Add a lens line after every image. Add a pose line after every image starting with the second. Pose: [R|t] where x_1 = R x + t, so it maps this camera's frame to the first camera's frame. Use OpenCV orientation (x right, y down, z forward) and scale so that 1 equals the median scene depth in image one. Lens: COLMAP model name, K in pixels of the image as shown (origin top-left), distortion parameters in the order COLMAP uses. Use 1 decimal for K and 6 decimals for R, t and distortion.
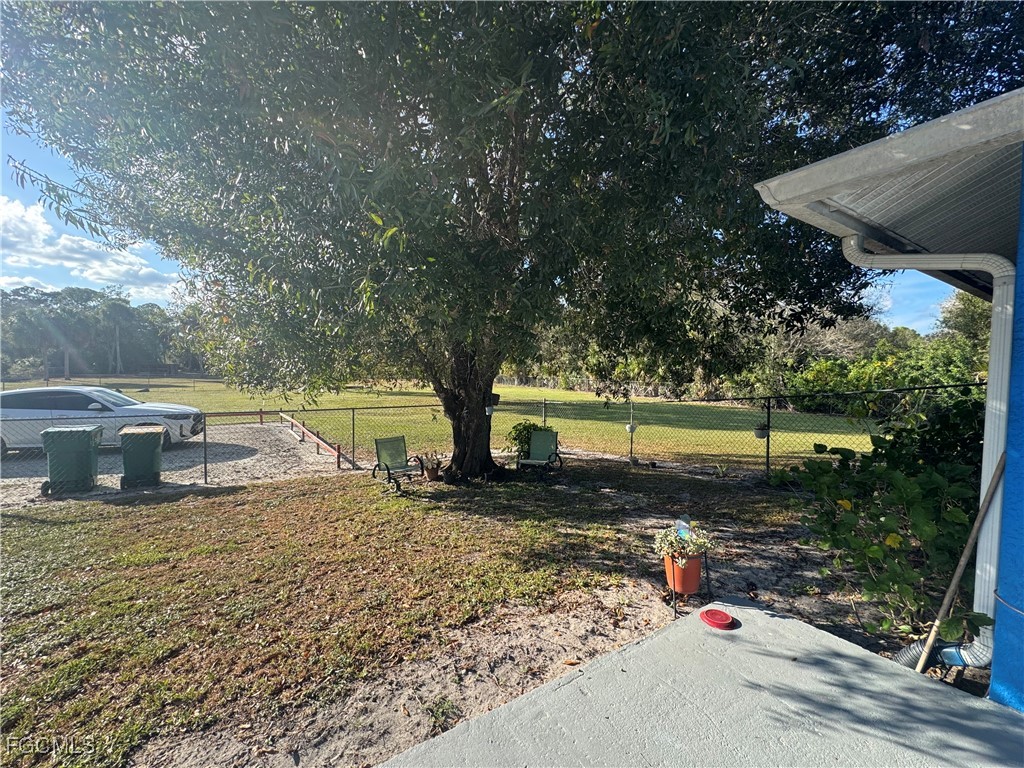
lens RADIAL K [[411.1, 0, 515.5], [0, 411.1, 384.0], [0, 0, 1]] dist [-0.006247, 0.000704]
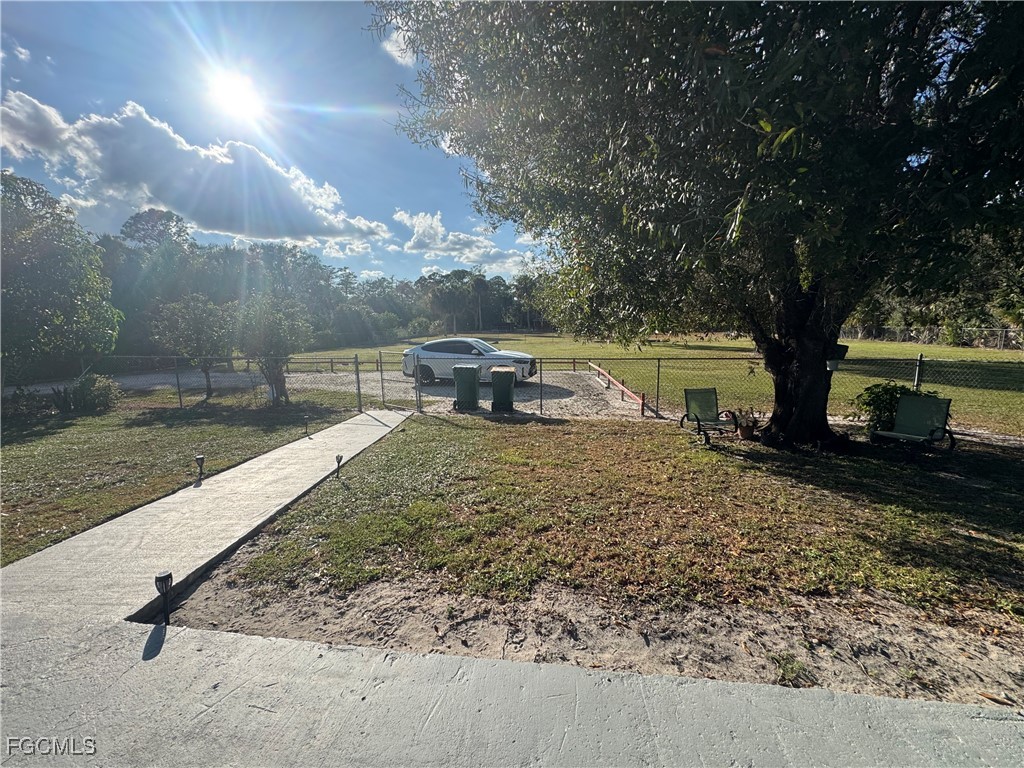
lens RADIAL K [[411.1, 0, 508.6], [0, 411.1, 386.2], [0, 0, 1]] dist [-0.006247, 0.000704]
pose [[0.765268, 0.072733, -0.639590, -0.044069], [0.001494, 0.993393, 0.114755, 0.017318], [0.643710, -0.088774, 0.760103, -0.026698]]
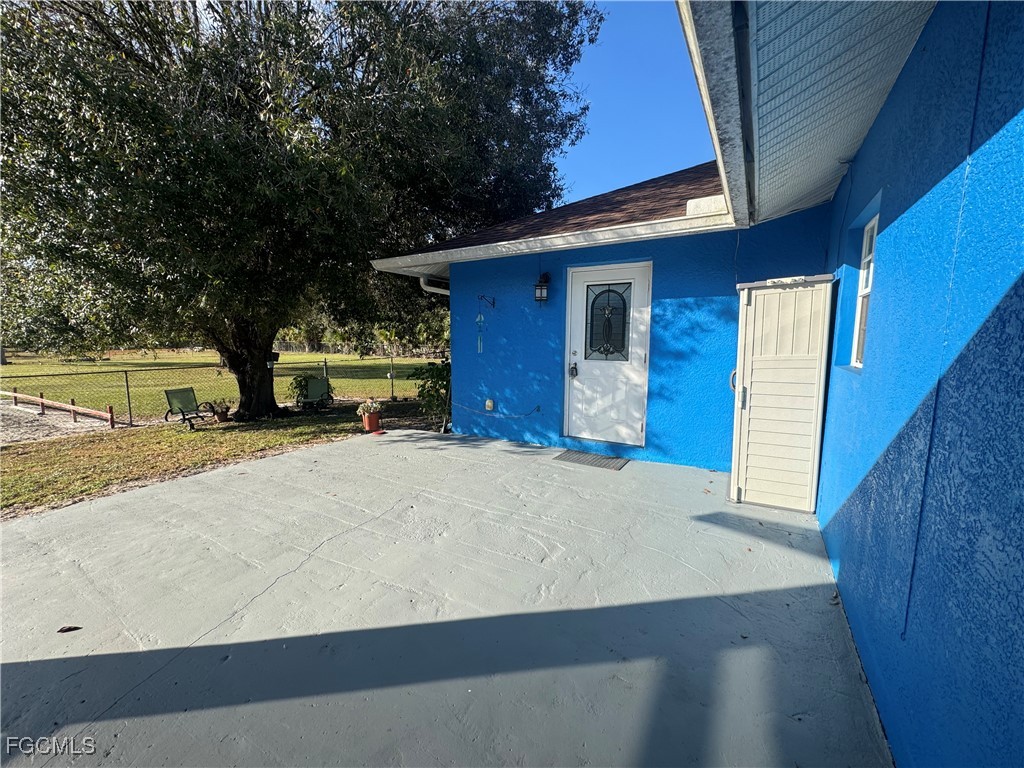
lens RADIAL K [[411.1, 0, 514.8], [0, 411.1, 384.2], [0, 0, 1]] dist [-0.006247, 0.000704]
pose [[0.894829, -0.060379, 0.442308, 0.069632], [0.023367, 0.995788, 0.088661, 0.040015], [-0.445798, -0.069001, 0.892470, -0.707928]]
